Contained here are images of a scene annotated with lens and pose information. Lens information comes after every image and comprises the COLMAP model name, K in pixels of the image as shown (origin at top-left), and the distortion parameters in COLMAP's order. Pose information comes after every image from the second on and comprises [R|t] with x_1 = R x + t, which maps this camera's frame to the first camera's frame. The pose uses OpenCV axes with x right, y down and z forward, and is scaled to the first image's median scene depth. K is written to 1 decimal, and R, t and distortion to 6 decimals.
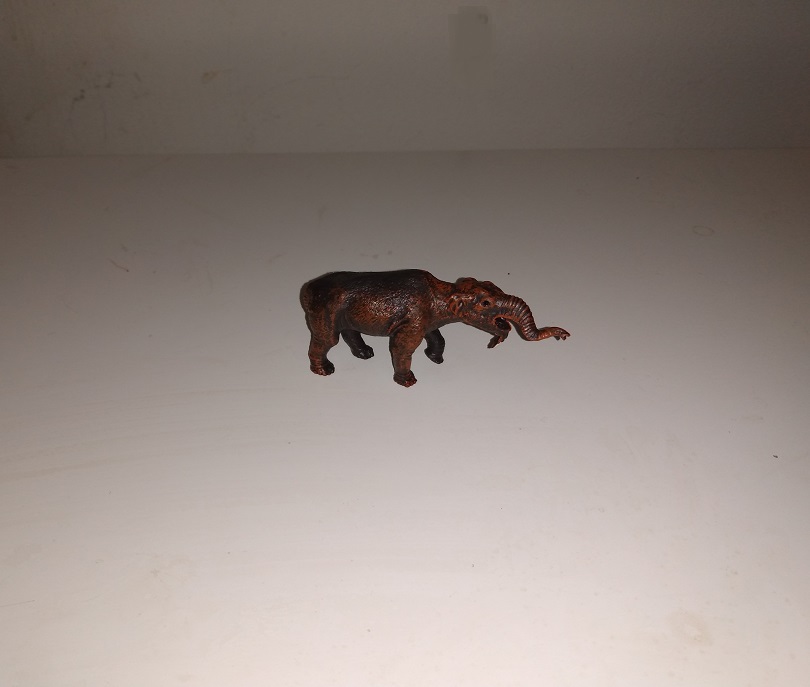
lens RADIAL K [[846.4, 0, 403.7], [0, 846.4, 351.3], [0, 0, 1]] dist [-0.049383, 0.000000]
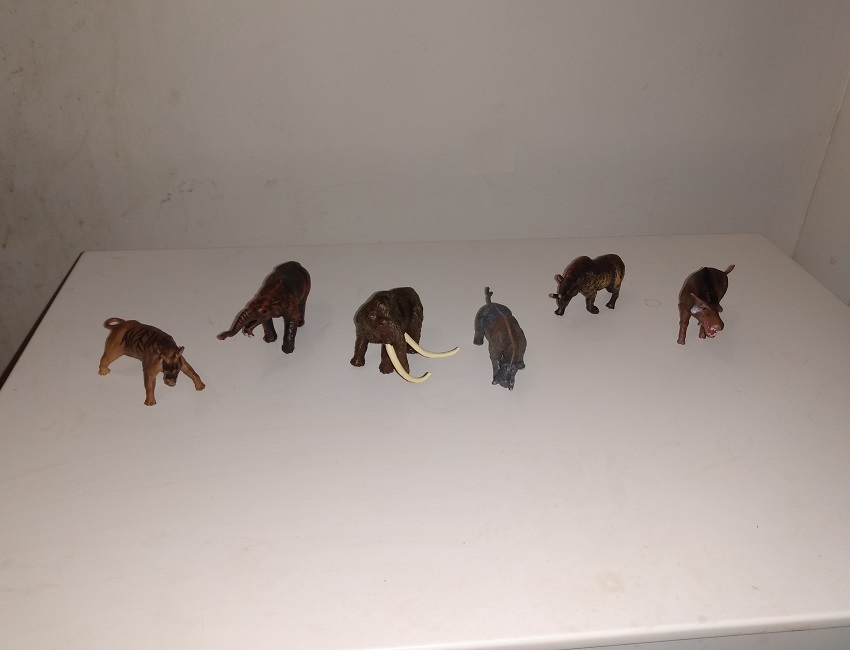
lens RADIAL K [[833.5, 0, 438.6], [0, 833.5, 313.4], [0, 0, 1]] dist [-0.002764, 0.000000]
pose [[0.999921, -0.012130, -0.003258, 0.022806], [0.011700, 0.993912, -0.109556, 0.008171], [0.004568, 0.109509, 0.993975, -0.227220]]
